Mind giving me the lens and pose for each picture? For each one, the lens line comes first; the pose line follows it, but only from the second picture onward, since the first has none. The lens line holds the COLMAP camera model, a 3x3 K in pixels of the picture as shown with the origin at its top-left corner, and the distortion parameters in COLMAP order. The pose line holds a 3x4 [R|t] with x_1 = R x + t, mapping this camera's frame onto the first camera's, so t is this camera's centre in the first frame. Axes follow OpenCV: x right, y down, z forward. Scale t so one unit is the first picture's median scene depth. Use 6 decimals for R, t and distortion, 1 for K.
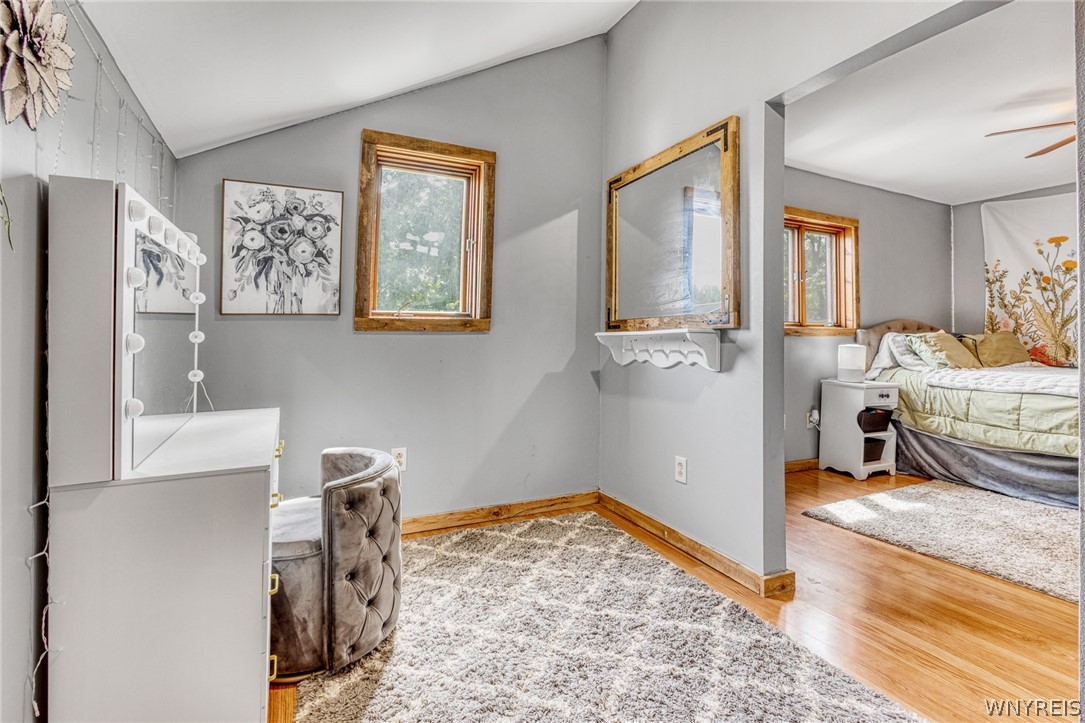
lens RADIAL K [[503.1, 0, 539.0], [0, 503.1, 342.2], [0, 0, 1]] dist [-0.001064, 0.006263]
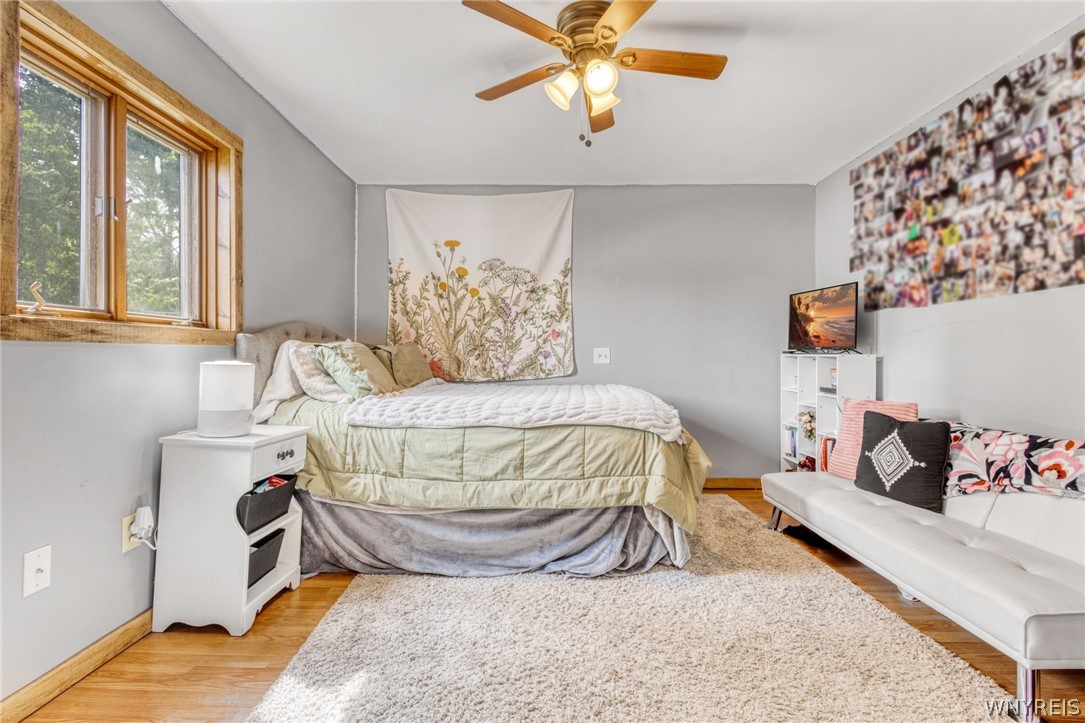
lens RADIAL K [[503.1, 0, 539.0], [0, 503.1, 342.2], [0, 0, 1]] dist [-0.001064, 0.006263]
pose [[0.448951, 0.019915, 0.893335, 0.300988], [0.003443, 0.999706, -0.024017, -0.001121], [-0.893550, 0.013858, 0.448750, 0.479024]]
